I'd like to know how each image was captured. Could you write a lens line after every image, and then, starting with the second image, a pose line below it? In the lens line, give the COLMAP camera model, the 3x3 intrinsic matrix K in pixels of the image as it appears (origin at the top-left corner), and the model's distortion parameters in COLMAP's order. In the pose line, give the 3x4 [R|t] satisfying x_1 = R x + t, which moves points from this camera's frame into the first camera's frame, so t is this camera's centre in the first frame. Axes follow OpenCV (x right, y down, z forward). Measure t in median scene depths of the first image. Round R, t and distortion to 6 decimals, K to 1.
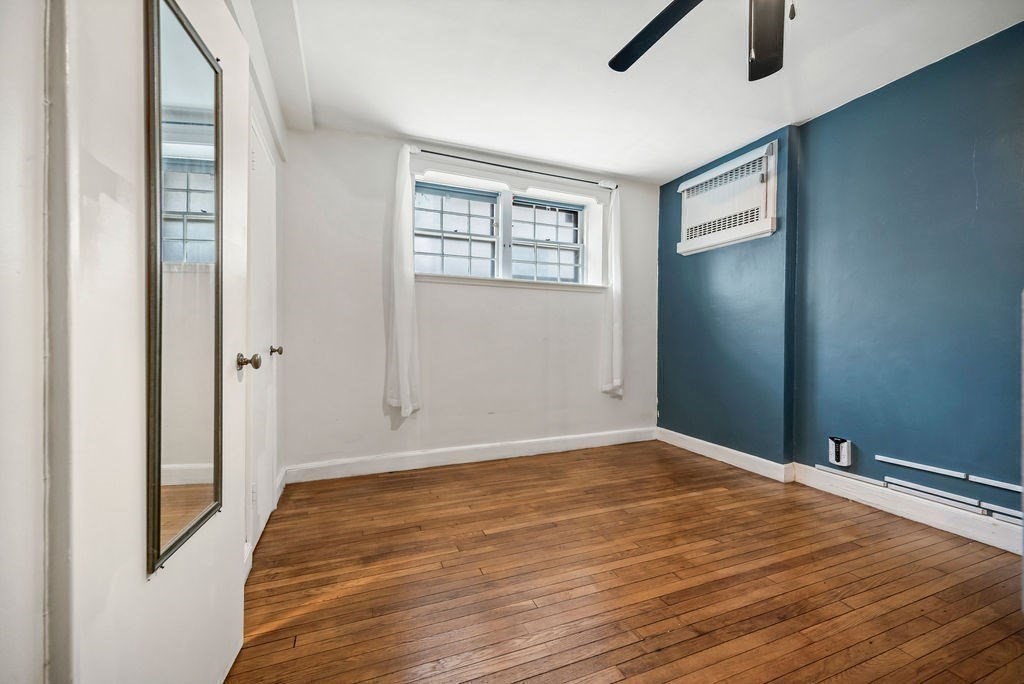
lens RADIAL K [[410.9, 0, 512.0], [0, 410.9, 342.0], [0, 0, 1]] dist [0.007839, -0.000003]
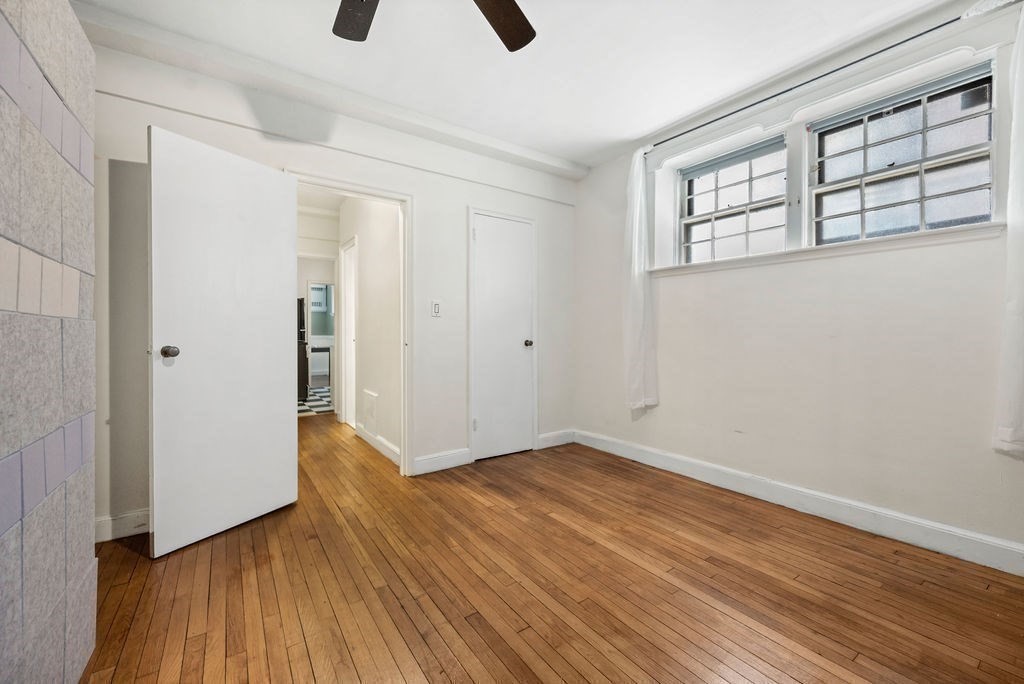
lens RADIAL K [[422.0, 0, 522.9], [0, 422.0, 333.8], [0, 0, 1]] dist [-0.000808, -0.000018]
pose [[0.230252, -0.002968, -0.973127, 0.691199], [-0.010015, 0.999935, -0.005420, -0.002667], [0.973080, 0.010994, 0.230207, 0.461720]]
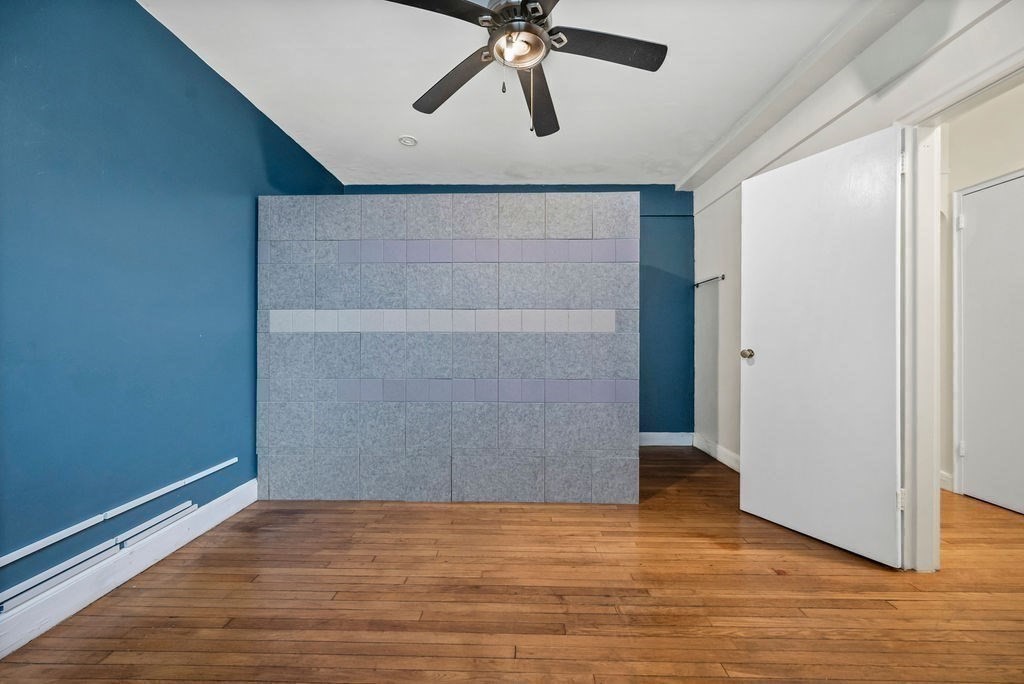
lens RADIAL K [[404.8, 0, 515.9], [0, 404.8, 336.1], [0, 0, 1]] dist [-0.000246, -0.000251]
pose [[-0.919403, -0.005711, 0.393276, 0.061850], [-0.001598, 0.999941, 0.010785, -0.014812], [-0.393314, 0.009287, -0.919357, 0.968501]]
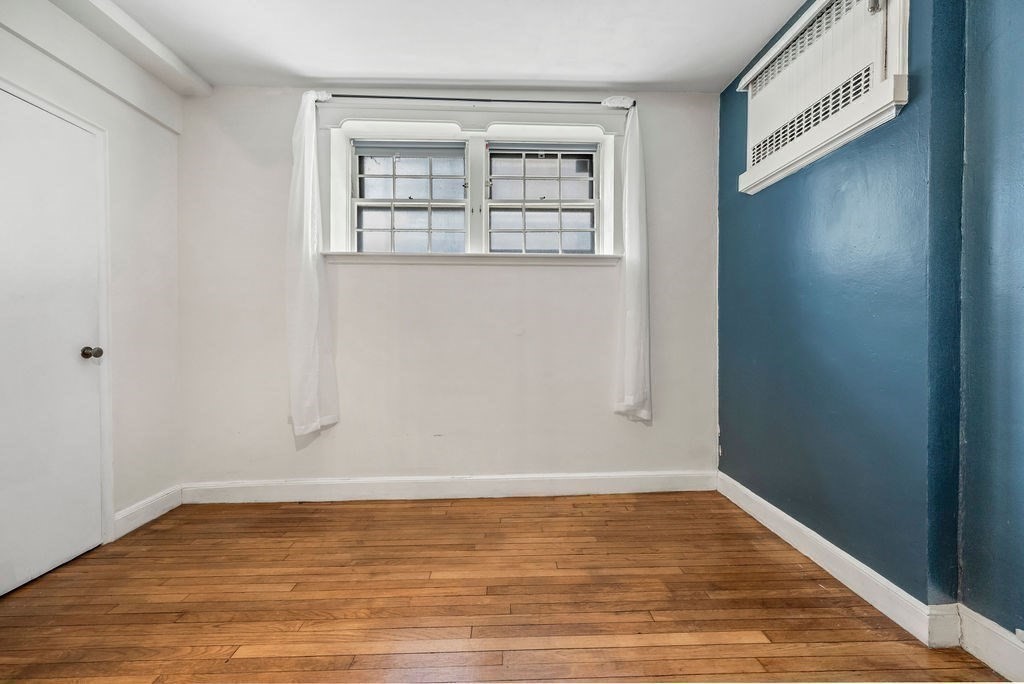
lens RADIAL K [[404.8, 0, 515.9], [0, 404.8, 336.1], [0, 0, 1]] dist [-0.000246, -0.000251]
pose [[0.937083, -0.006783, -0.349040, 0.370697], [0.005542, 0.999974, -0.004556, -0.001890], [0.349062, 0.002335, 0.937097, 0.400483]]
